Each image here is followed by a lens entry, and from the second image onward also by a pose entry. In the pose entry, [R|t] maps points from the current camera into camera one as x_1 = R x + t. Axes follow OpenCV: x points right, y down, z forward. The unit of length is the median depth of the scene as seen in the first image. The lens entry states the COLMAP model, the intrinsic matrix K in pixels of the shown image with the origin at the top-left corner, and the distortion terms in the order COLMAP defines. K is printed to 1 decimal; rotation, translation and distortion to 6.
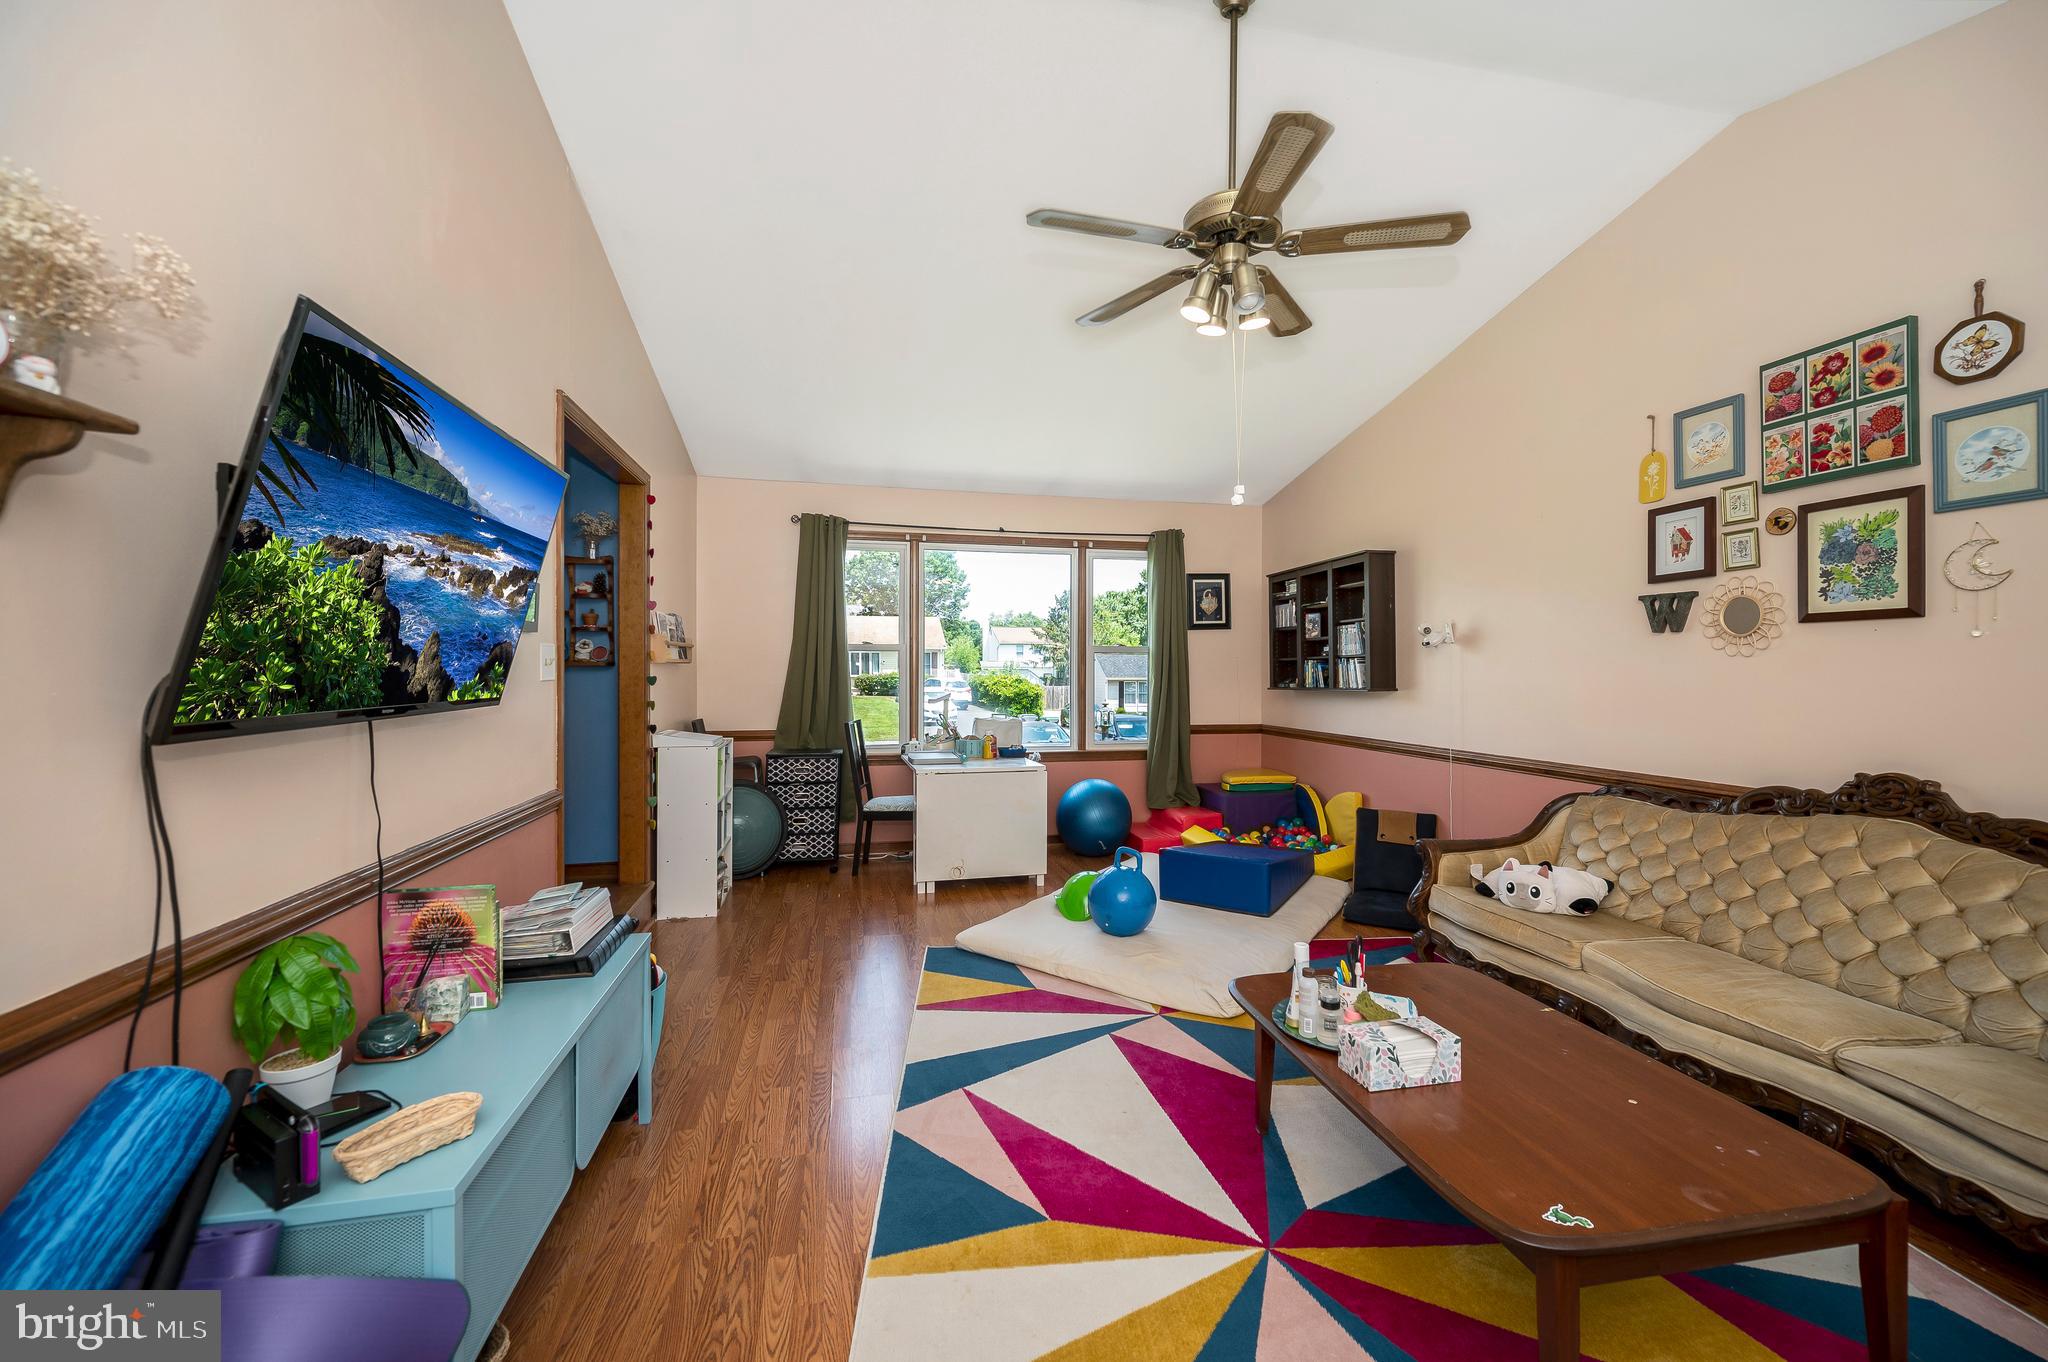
lens RADIAL K [[831.6, 0, 1027.7], [0, 831.6, 646.9], [0, 0, 1]] dist [0.000015, -0.000145]
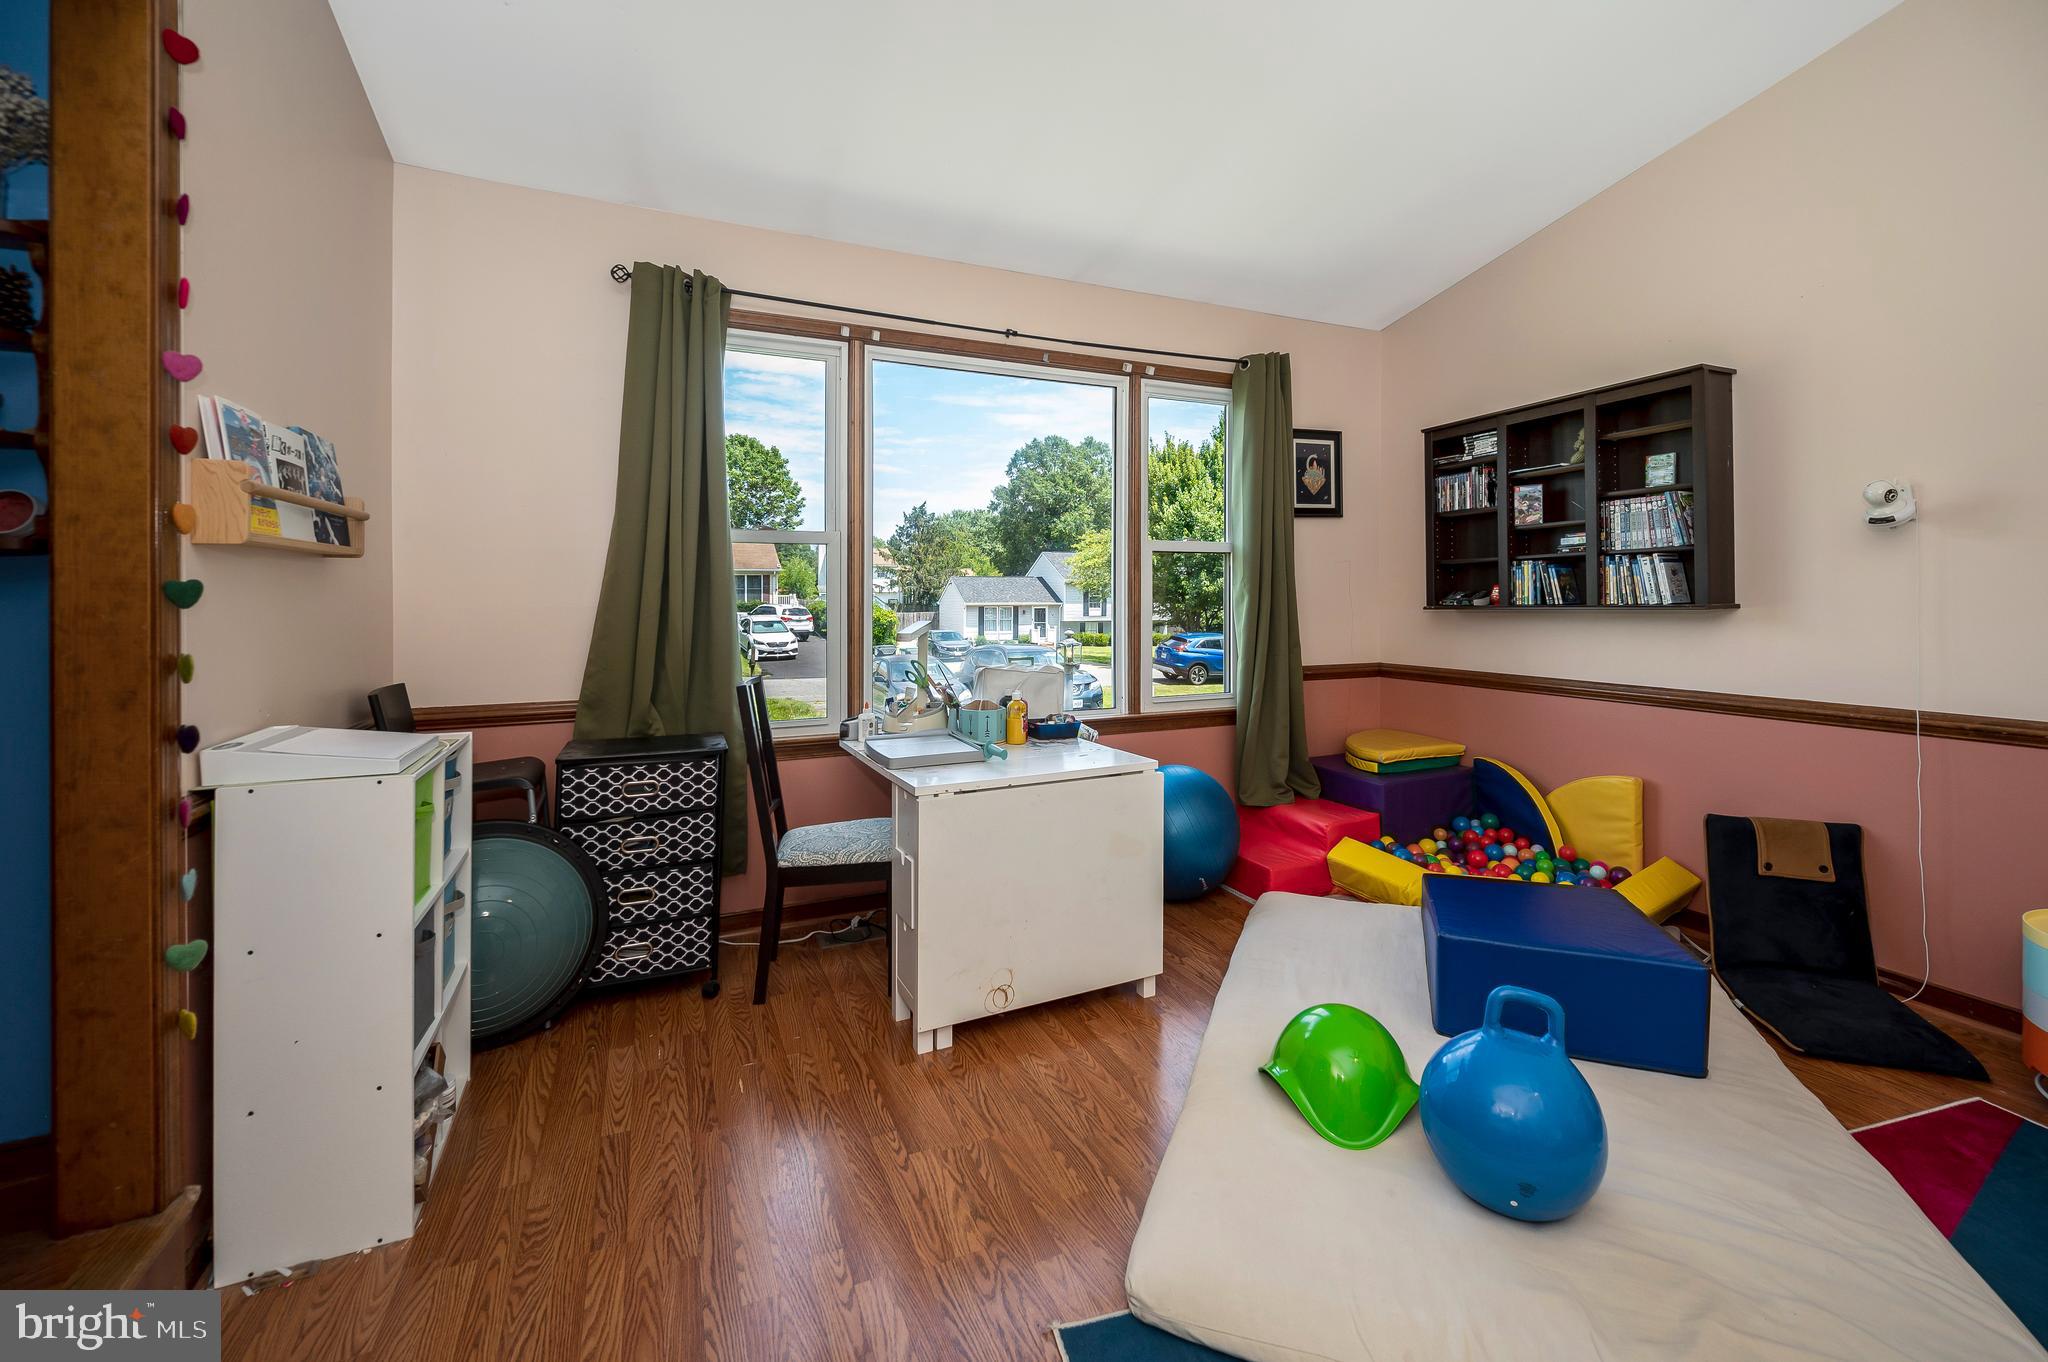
lens RADIAL K [[878.3, 0, 1058.1], [0, 878.3, 569.9], [0, 0, 1]] dist [-0.000948, -0.000059]
pose [[0.975964, 0.000202, 0.217930, -0.141642], [0.000068, 0.999999, -0.001230, 0.023750], [-0.217930, 0.001216, 0.975964, 0.440184]]
